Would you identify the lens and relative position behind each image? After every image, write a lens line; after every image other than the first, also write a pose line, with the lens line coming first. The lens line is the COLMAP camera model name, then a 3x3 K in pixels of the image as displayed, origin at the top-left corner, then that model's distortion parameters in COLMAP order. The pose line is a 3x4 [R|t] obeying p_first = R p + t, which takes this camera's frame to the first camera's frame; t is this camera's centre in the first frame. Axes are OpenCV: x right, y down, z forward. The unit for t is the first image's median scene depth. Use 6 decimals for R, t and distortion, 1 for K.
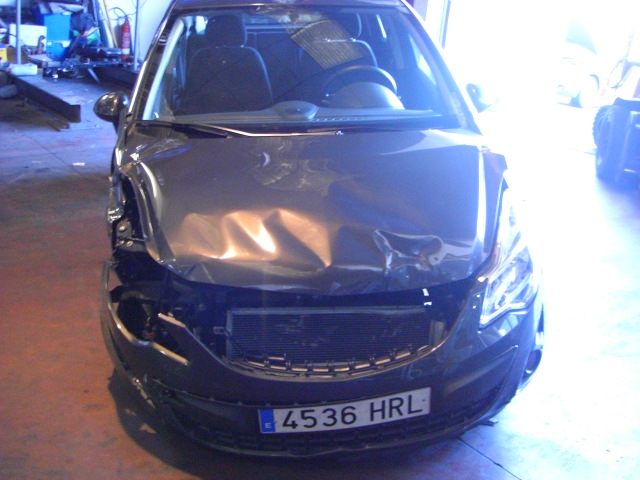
lens RADIAL K [[711.1, 0, 319.7], [0, 711.1, 237.8], [0, 0, 1]] dist [-0.145125, 0.000000]
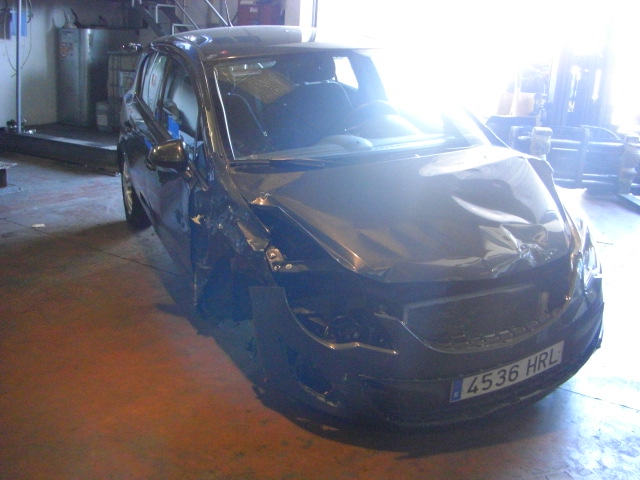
lens RADIAL K [[711.1, 0, 320.3], [0, 711.1, 241.1], [0, 0, 1]] dist [-0.145125, 0.000000]
pose [[0.954791, -0.123943, 0.270208, -0.584449], [0.139157, 0.989548, -0.037816, 0.020471], [-0.262697, 0.073708, 0.962059, -0.112426]]
